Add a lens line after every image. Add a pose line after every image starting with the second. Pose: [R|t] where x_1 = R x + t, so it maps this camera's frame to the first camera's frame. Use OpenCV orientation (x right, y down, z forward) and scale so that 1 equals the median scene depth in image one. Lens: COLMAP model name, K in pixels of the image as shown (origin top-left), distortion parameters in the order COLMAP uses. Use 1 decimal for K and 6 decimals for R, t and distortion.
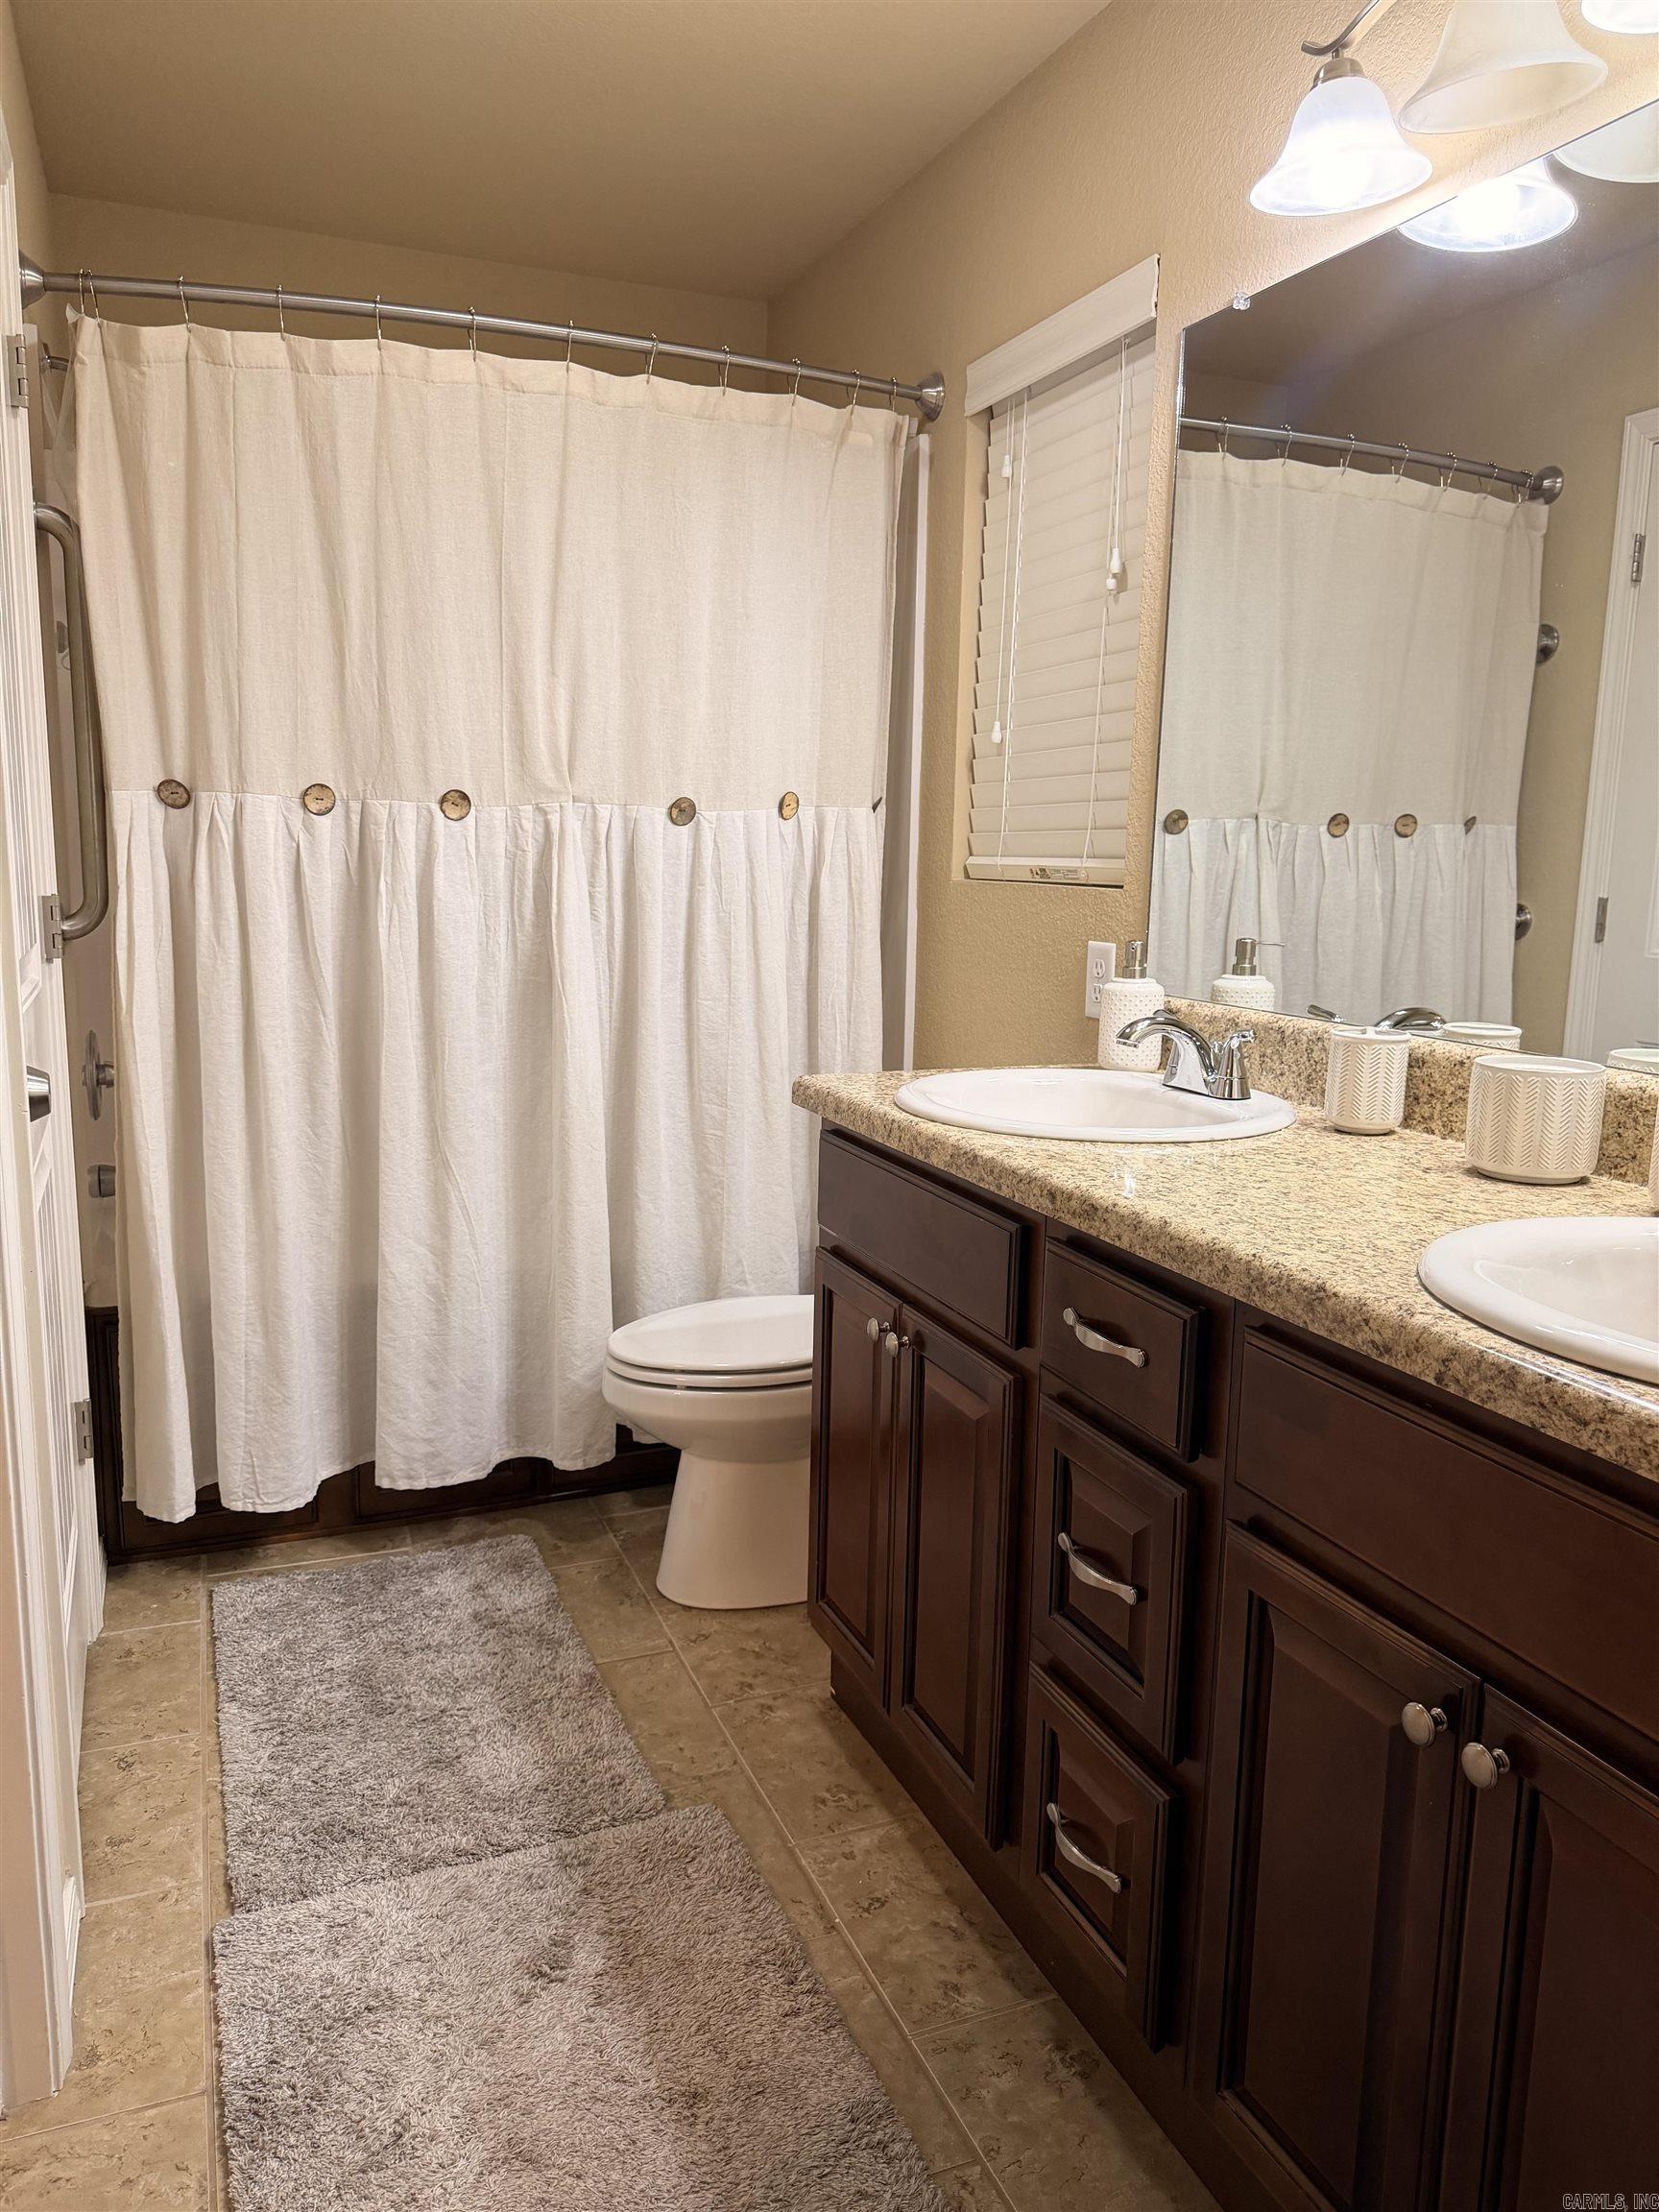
lens RADIAL K [[1581.5, 0, 827.6], [0, 1581.5, 1120.5], [0, 0, 1]] dist [0.045216, -0.041309]
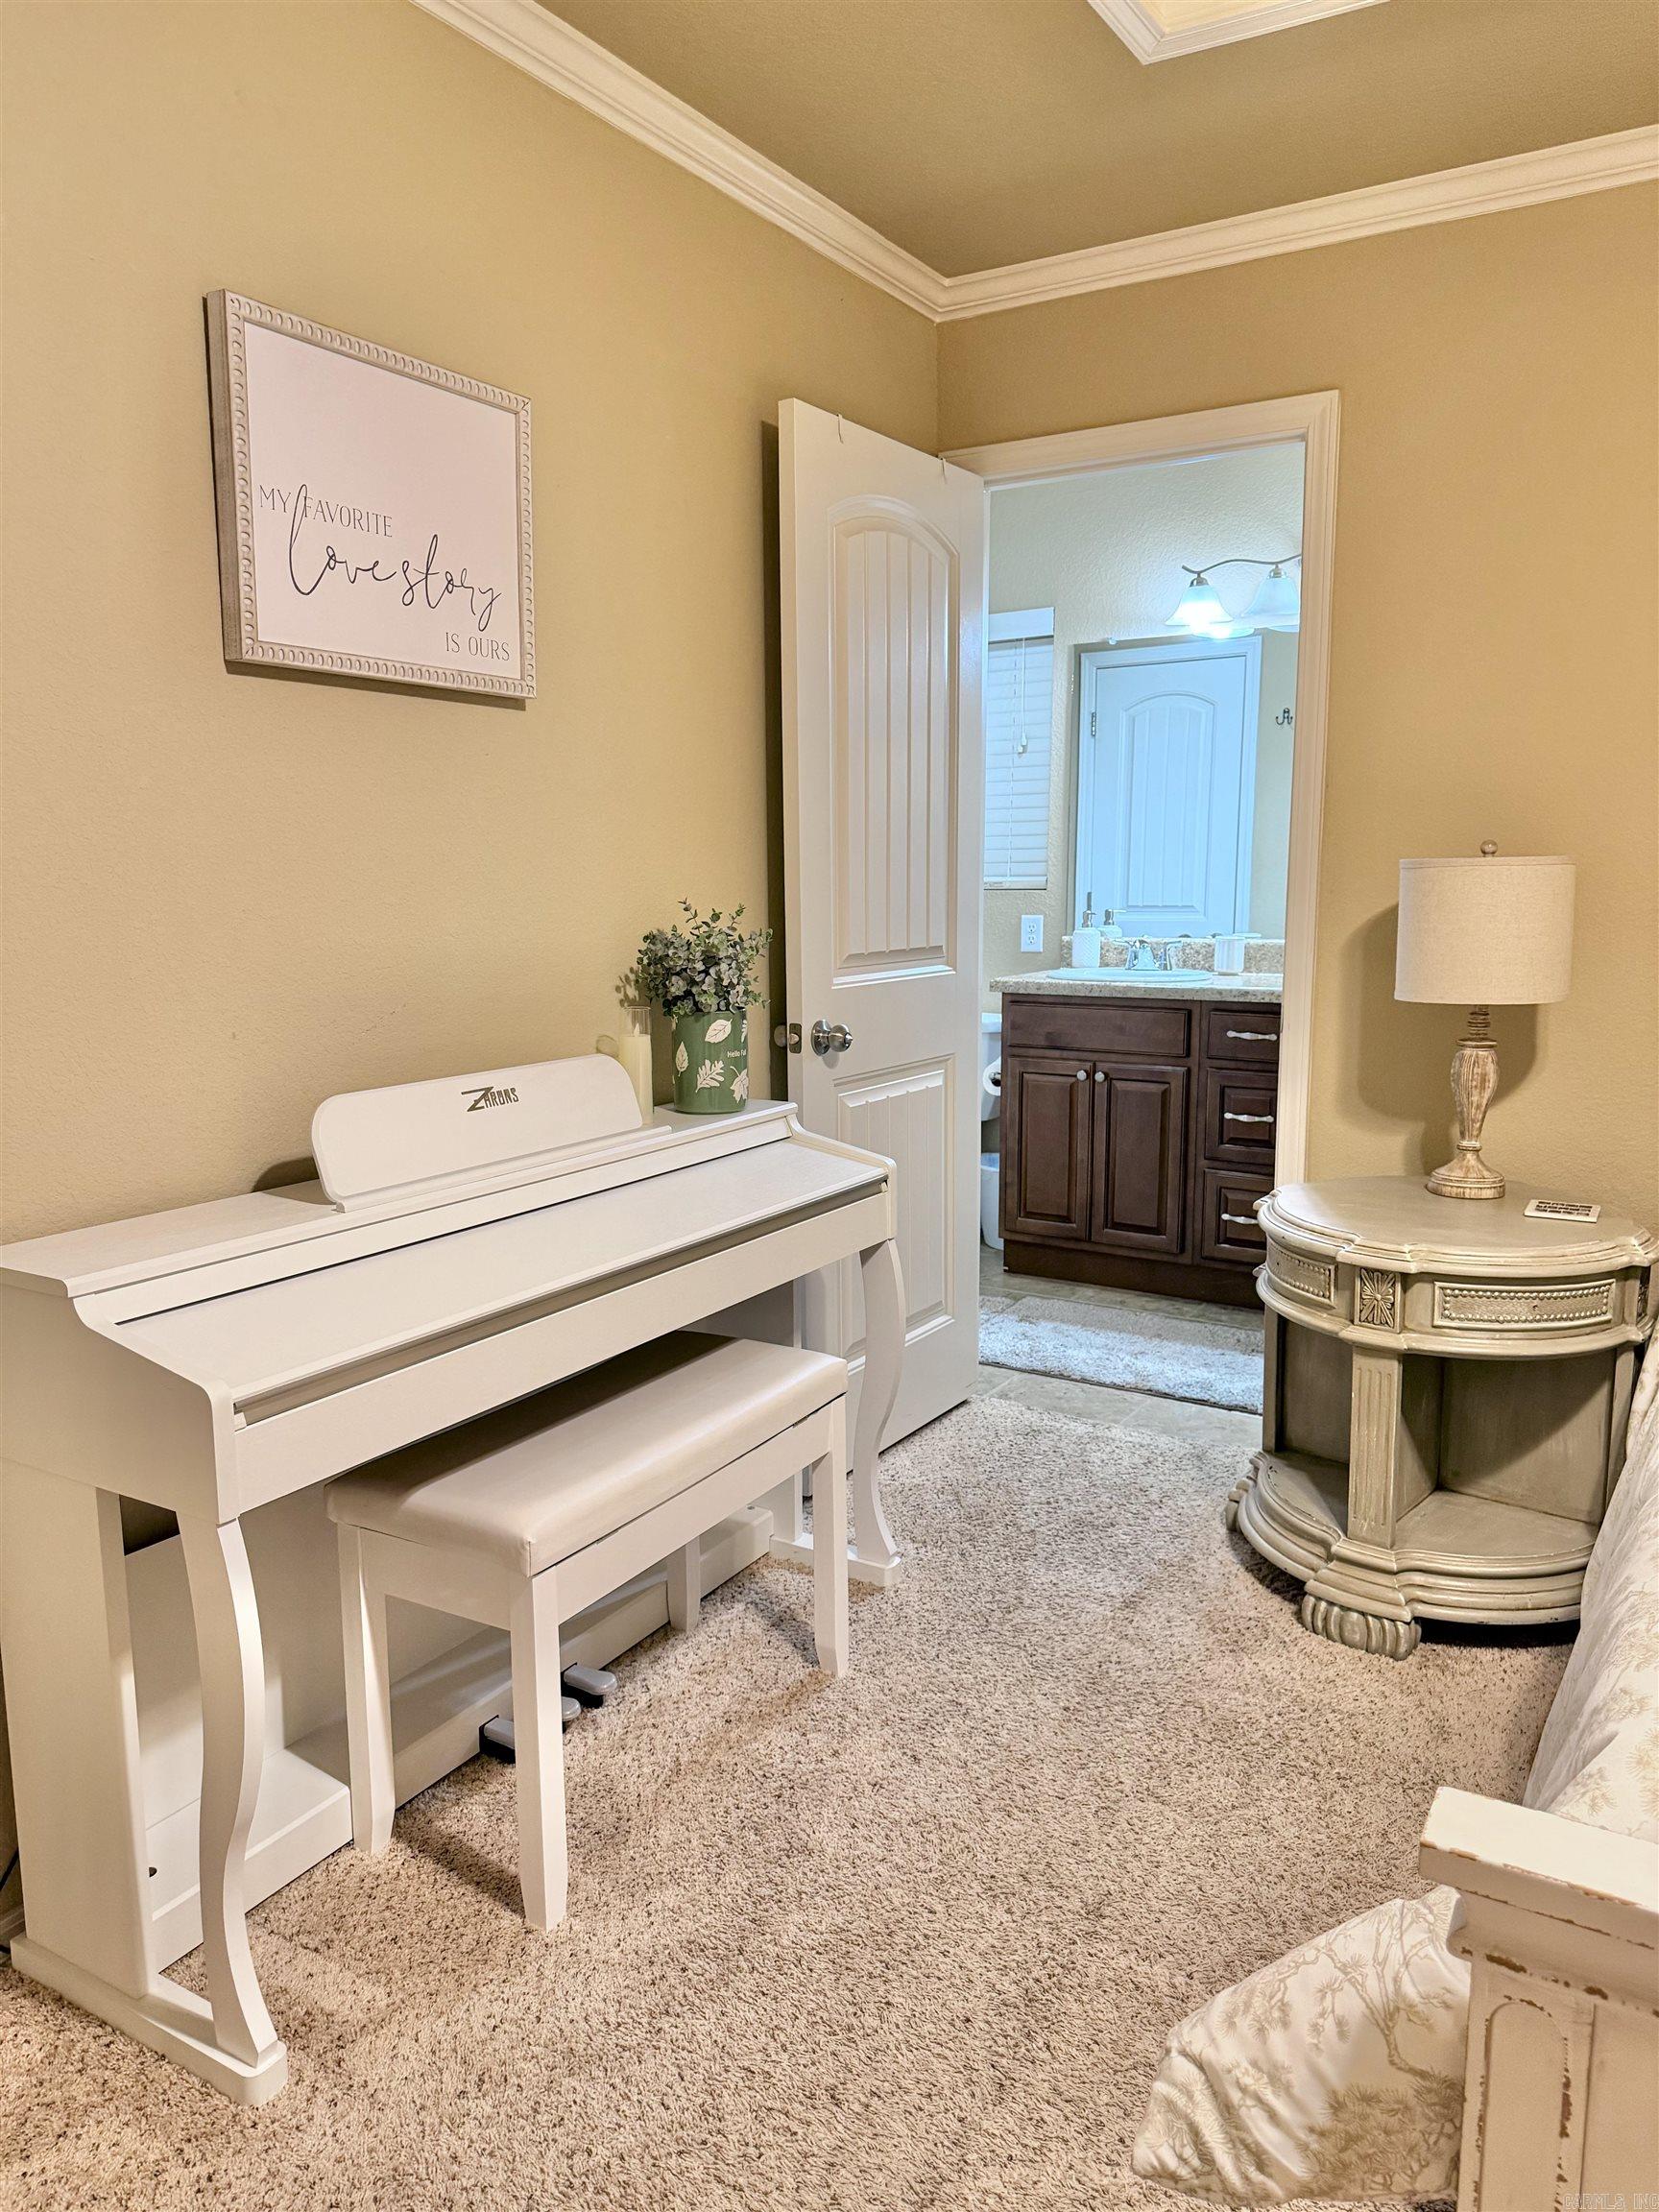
lens RADIAL K [[1581.5, 0, 777.6], [0, 1581.5, 1146.5], [0, 0, 1]] dist [0.045216, -0.041309]
pose [[0.819844, -0.121851, 0.559471, -1.576351], [0.123395, 0.991734, 0.035174, 0.091456], [-0.559132, 0.040199, 0.828103, -0.659823]]
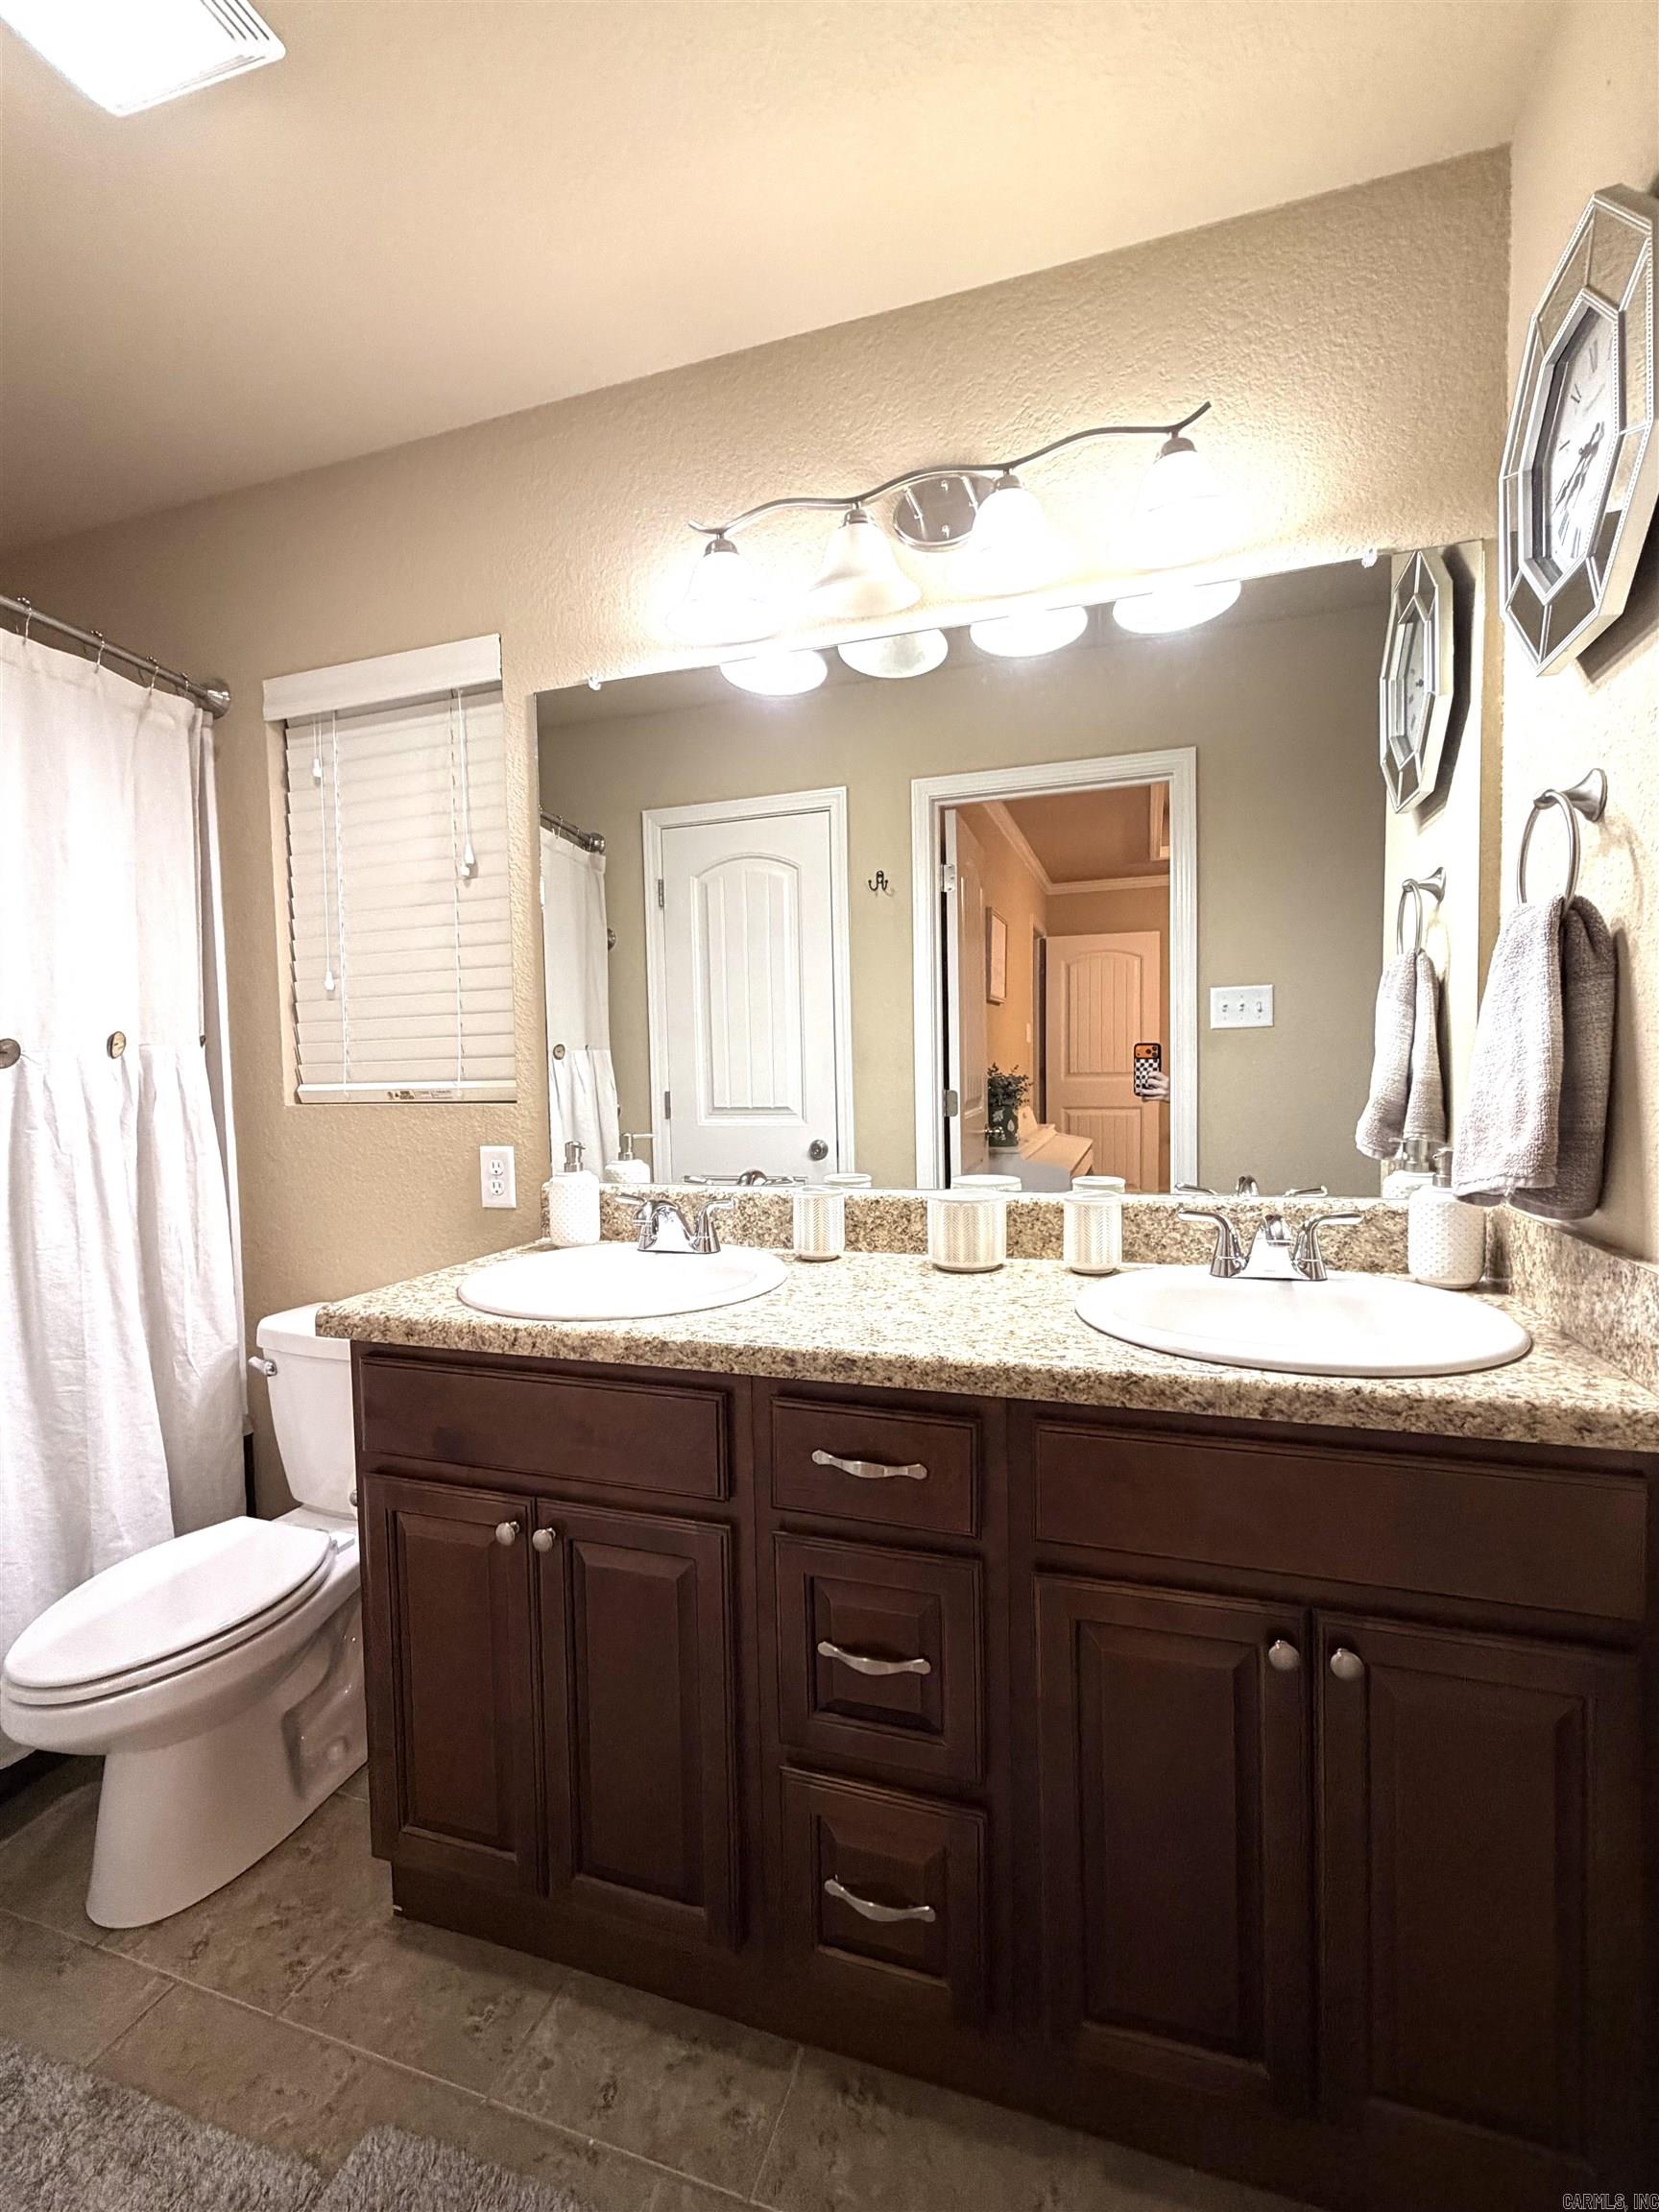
lens RADIAL K [[985.2, 0, 823.4], [0, 985.2, 1107.5], [0, 0, 1]] dist [-0.004140, 0.000722]
pose [[0.651471, -0.071091, 0.755335, -0.286308], [0.166728, 0.984677, -0.051126, -0.071806], [-0.740126, 0.159243, 0.653341, 0.351777]]
